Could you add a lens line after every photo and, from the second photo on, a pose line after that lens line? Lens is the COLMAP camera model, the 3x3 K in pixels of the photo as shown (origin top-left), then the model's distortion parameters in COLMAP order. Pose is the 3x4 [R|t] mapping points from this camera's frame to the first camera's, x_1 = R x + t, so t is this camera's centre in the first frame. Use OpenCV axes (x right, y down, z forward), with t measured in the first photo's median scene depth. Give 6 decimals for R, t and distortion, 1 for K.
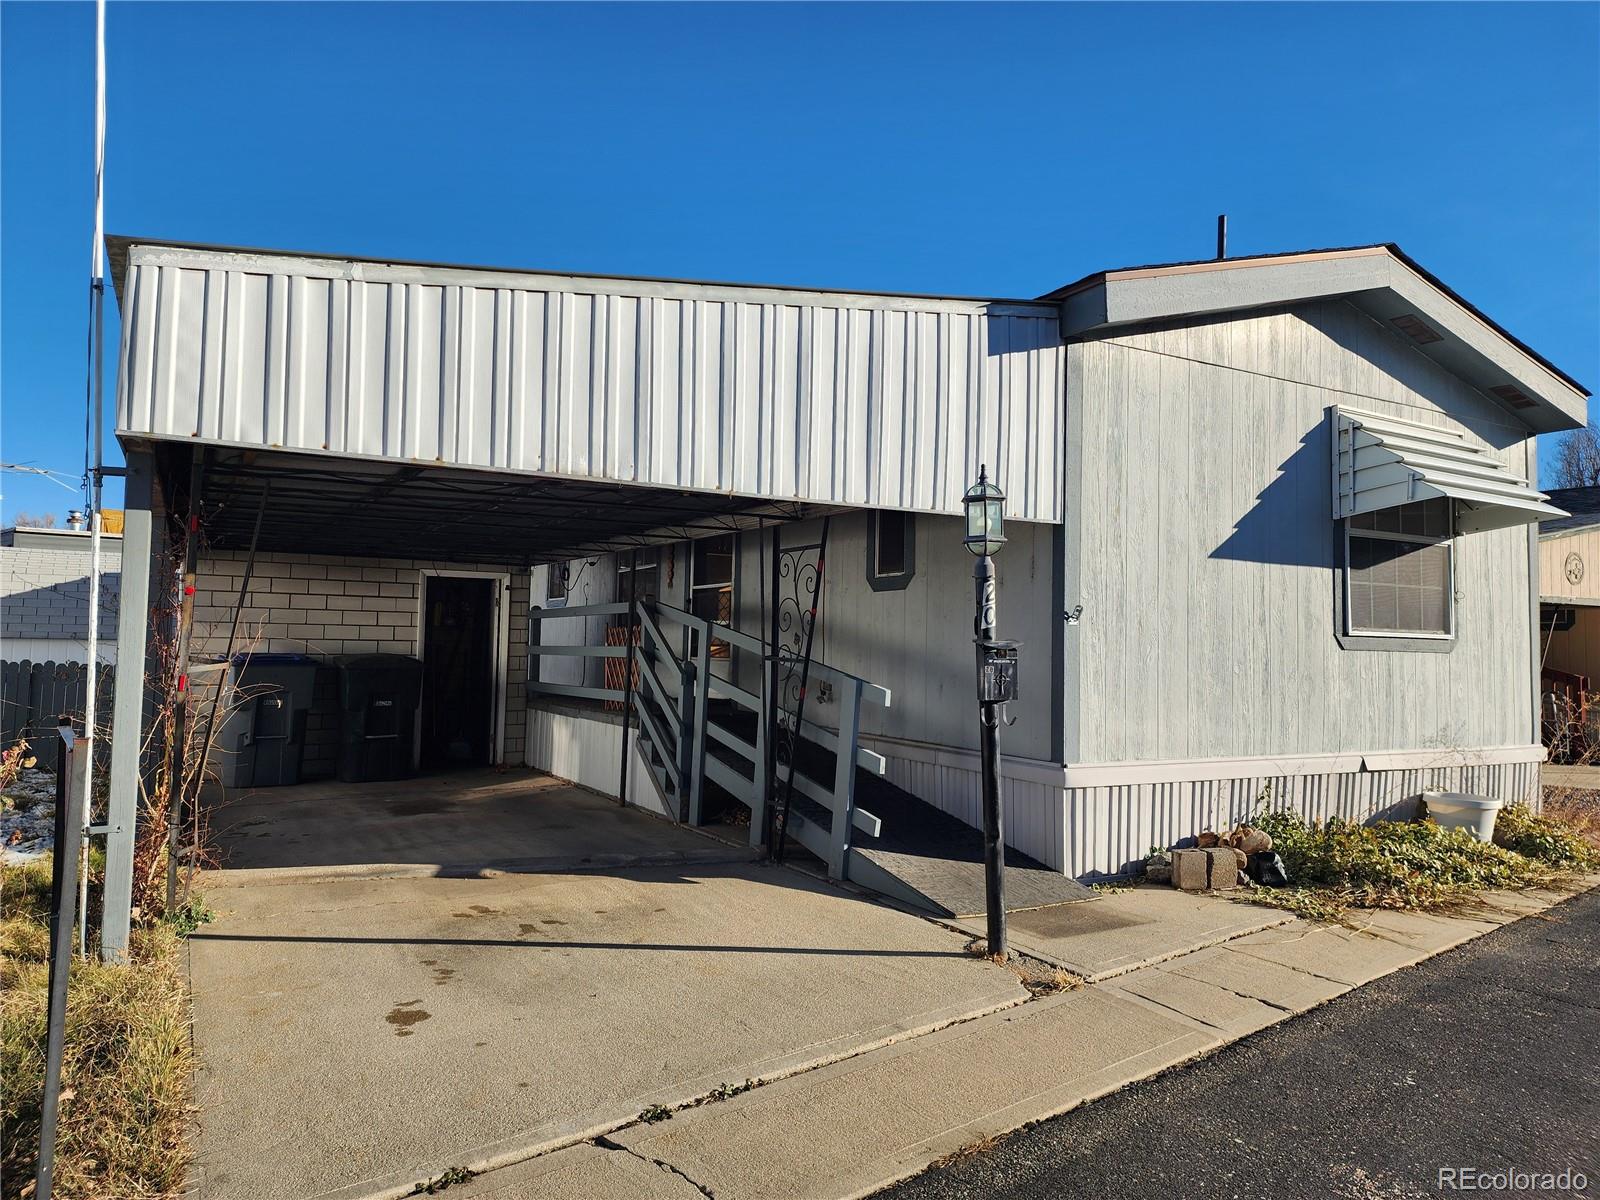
lens RADIAL K [[1059.7, 0, 803.9], [0, 1059.7, 592.3], [0, 0, 1]] dist [0.109771, -0.111953]
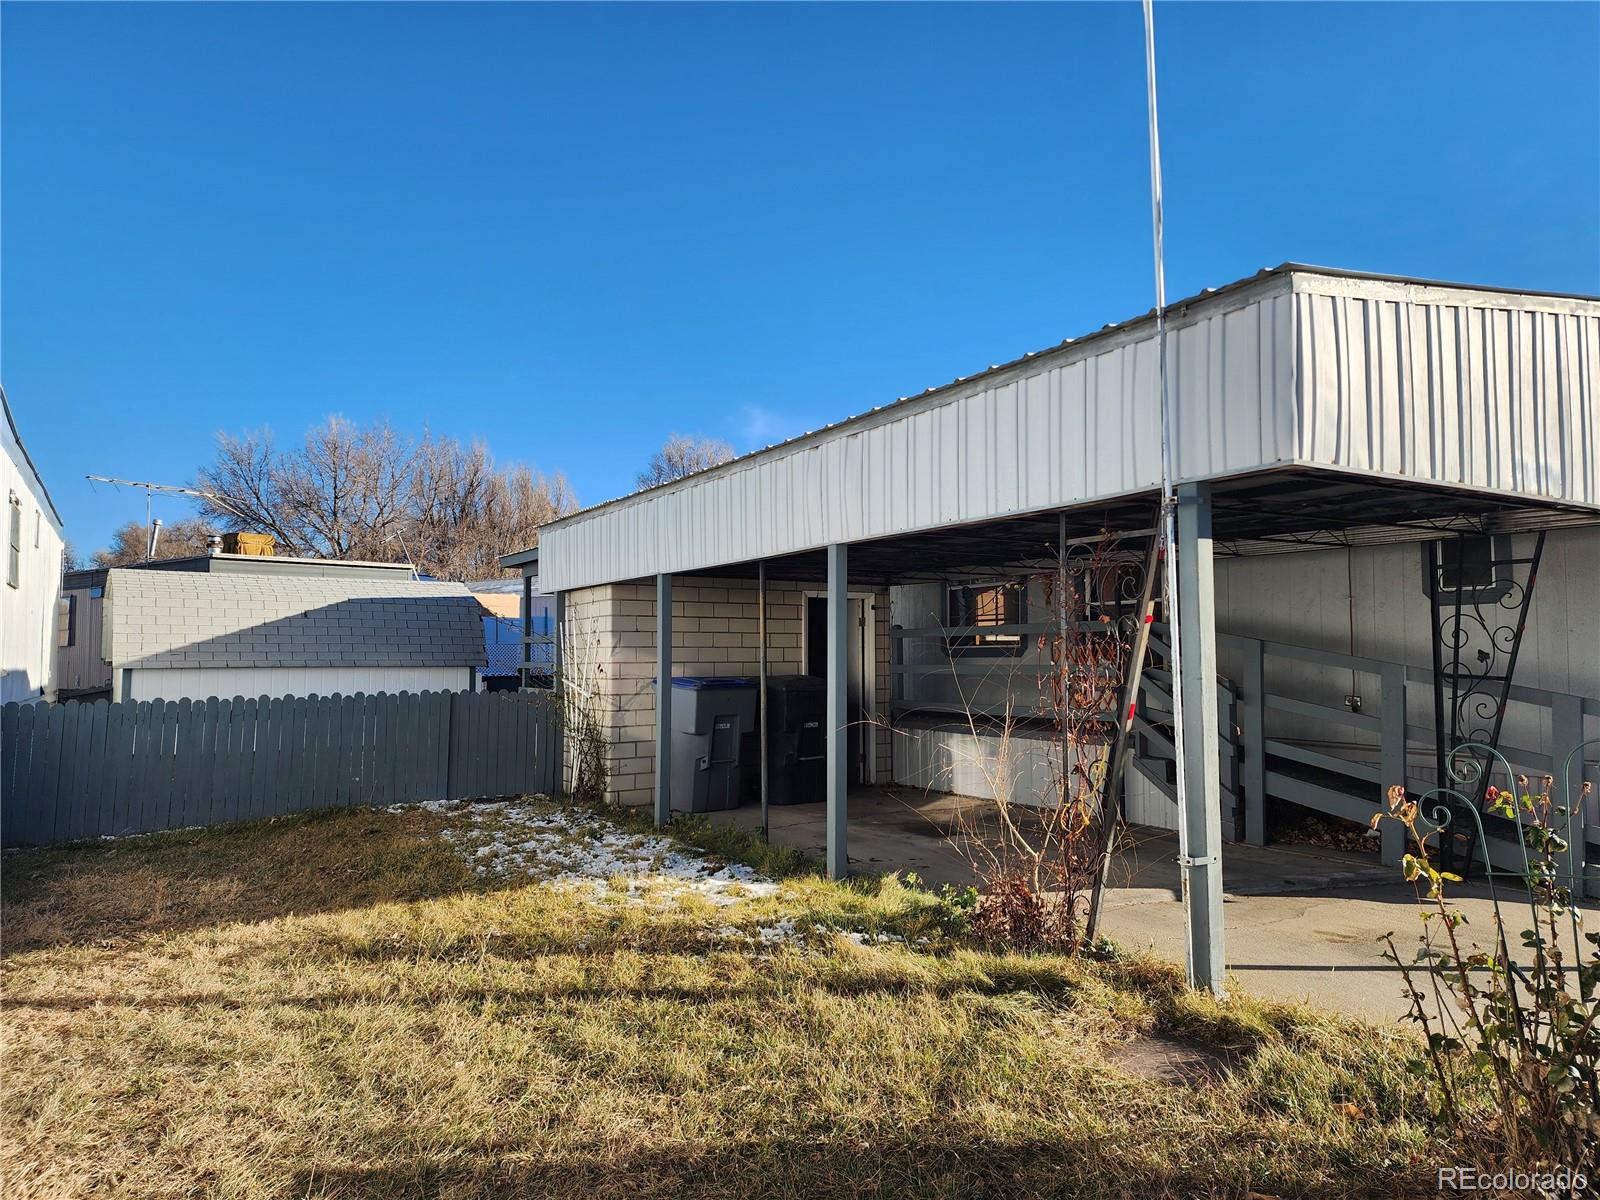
lens RADIAL K [[1059.7, 0, 803.9], [0, 1059.7, 592.3], [0, 0, 1]] dist [0.109771, -0.111953]
pose [[0.998610, -0.016635, 0.050015, -0.565596], [0.017222, 0.999788, -0.011323, -0.011387], [-0.049816, 0.012169, 0.998684, 0.018163]]
